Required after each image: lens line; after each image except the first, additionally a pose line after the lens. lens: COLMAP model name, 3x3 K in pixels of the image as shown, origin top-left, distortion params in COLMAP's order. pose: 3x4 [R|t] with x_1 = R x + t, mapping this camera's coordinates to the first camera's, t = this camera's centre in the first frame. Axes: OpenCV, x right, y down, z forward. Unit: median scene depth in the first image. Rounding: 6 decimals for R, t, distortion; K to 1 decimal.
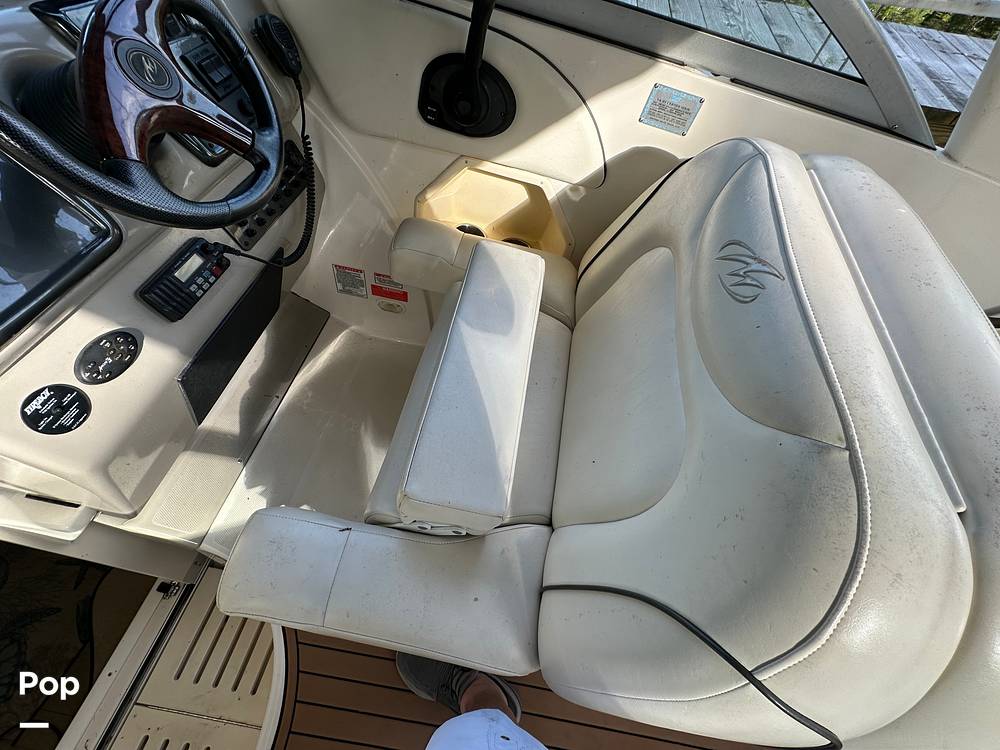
lens RADIAL K [[399.0, 0, 505.8], [0, 399.0, 394.4], [0, 0, 1]] dist [-0.003860, 0.001339]
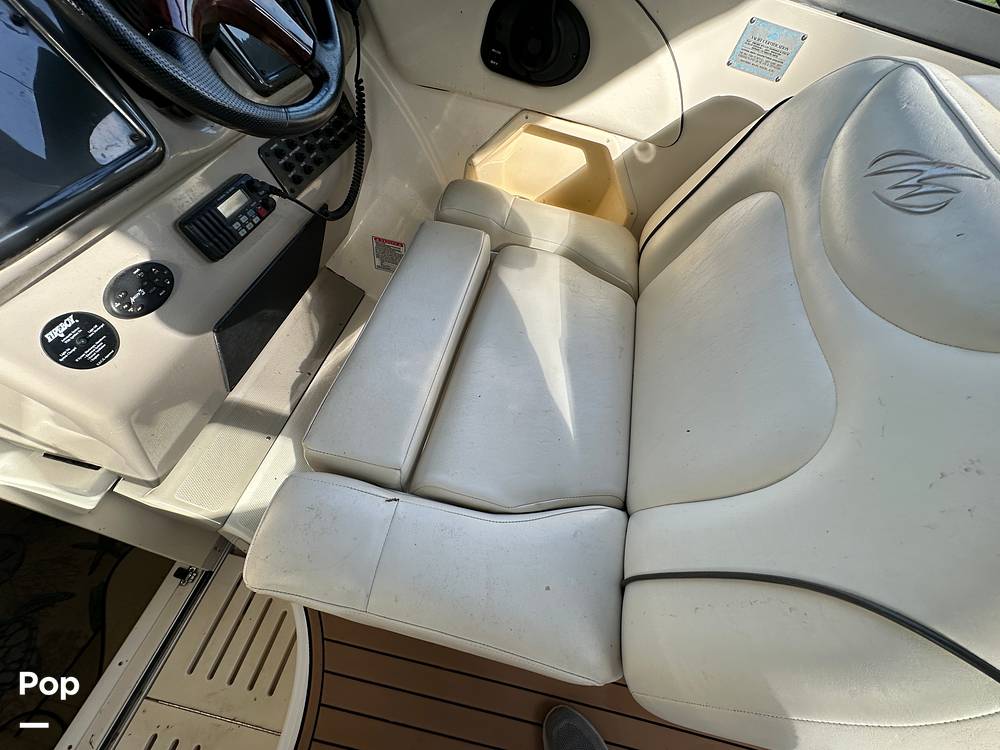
lens RADIAL K [[399.0, 0, 504.6], [0, 399.0, 396.5], [0, 0, 1]] dist [-0.003860, 0.001339]
pose [[0.999093, 0.028832, -0.031335, -0.116554], [-0.029755, 0.999125, -0.029397, 0.104574], [0.030460, 0.030303, 0.999077, 0.109491]]
